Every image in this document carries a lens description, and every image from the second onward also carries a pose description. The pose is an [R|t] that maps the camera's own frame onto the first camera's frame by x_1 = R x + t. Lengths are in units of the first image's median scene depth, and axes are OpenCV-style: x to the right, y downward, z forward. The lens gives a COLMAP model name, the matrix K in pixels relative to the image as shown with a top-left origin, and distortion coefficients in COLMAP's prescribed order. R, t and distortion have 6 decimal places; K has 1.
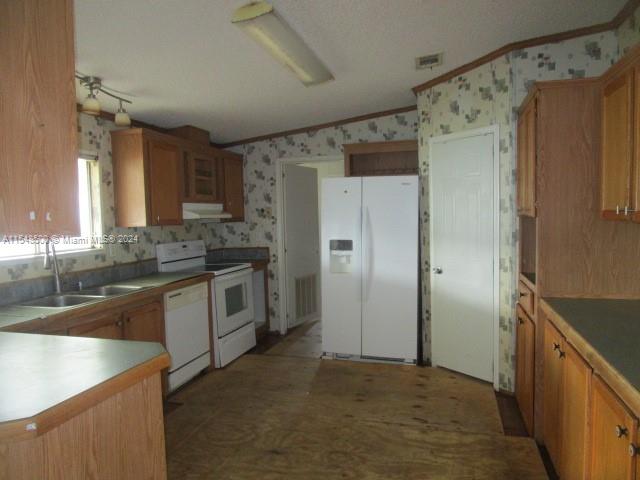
lens RADIAL K [[451.6, 0, 317.7], [0, 451.6, 243.1], [0, 0, 1]] dist [-0.031030, 0.003287]
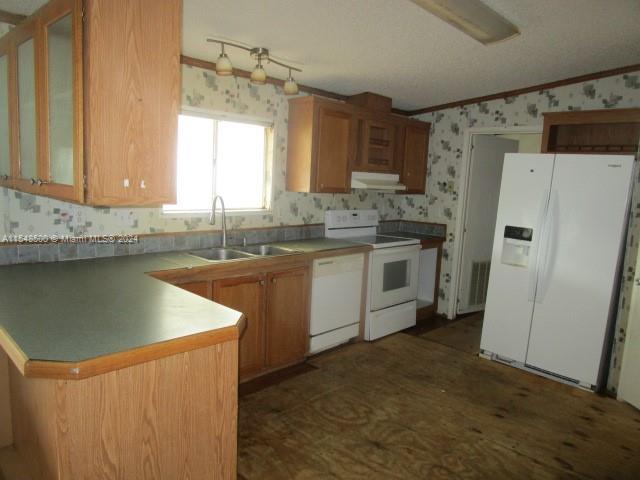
lens RADIAL K [[451.6, 0, 319.4], [0, 451.6, 241.8], [0, 0, 1]] dist [-0.031030, 0.003287]
pose [[0.882686, 0.131535, -0.451180, 0.126895], [-0.098432, 0.990484, 0.096189, -0.028749], [0.459539, -0.040494, 0.887234, 0.089538]]
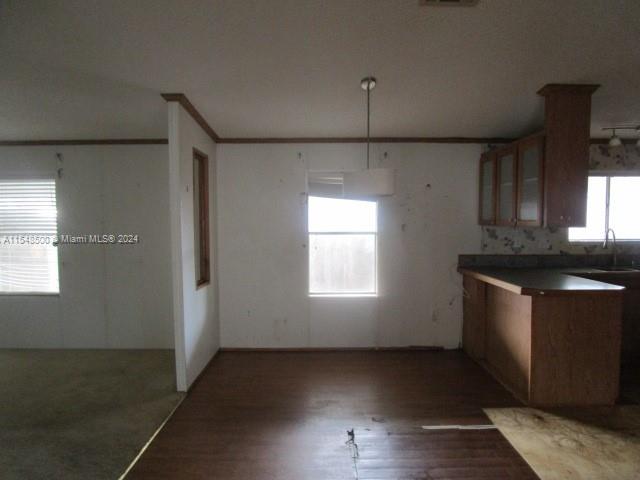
lens RADIAL K [[451.6, 0, 316.9], [0, 451.6, 241.2], [0, 0, 1]] dist [-0.031030, 0.003287]
pose [[0.282854, 0.071206, -0.956516, 0.532341], [-0.063776, 0.996430, 0.055318, 0.006114], [0.957040, 0.045355, 0.286385, -0.388085]]
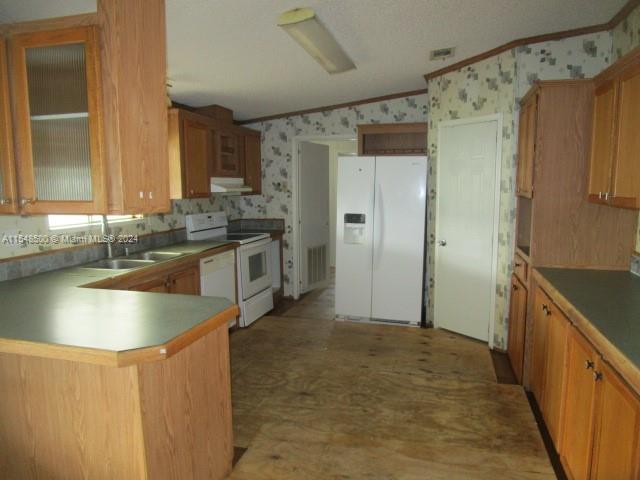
lens RADIAL K [[451.6, 0, 317.7], [0, 451.6, 242.1], [0, 0, 1]] dist [-0.031030, 0.003287]
pose [[0.999806, 0.016127, 0.011320, -0.060387], [-0.016801, 0.997923, 0.062188, -0.005818], [-0.010294, -0.062366, 0.998000, -0.120782]]
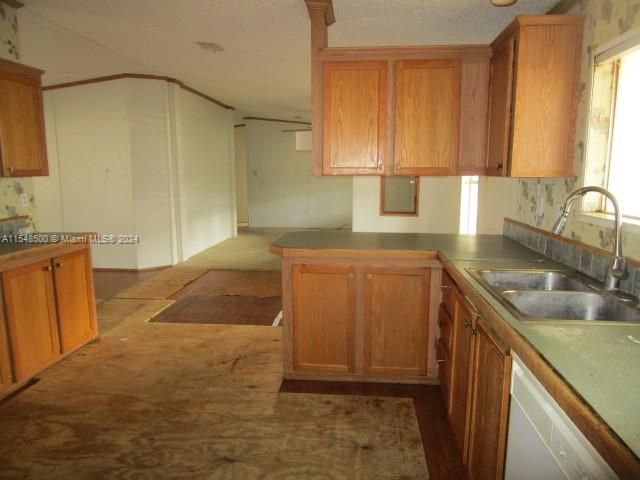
lens RADIAL K [[451.6, 0, 317.8], [0, 451.6, 242.3], [0, 0, 1]] dist [-0.031030, 0.003287]
pose [[-0.982180, 0.055135, -0.179675, -0.096519], [0.015110, 0.976072, 0.216920, -0.067518], [0.187336, 0.210340, -0.959512, 1.293787]]
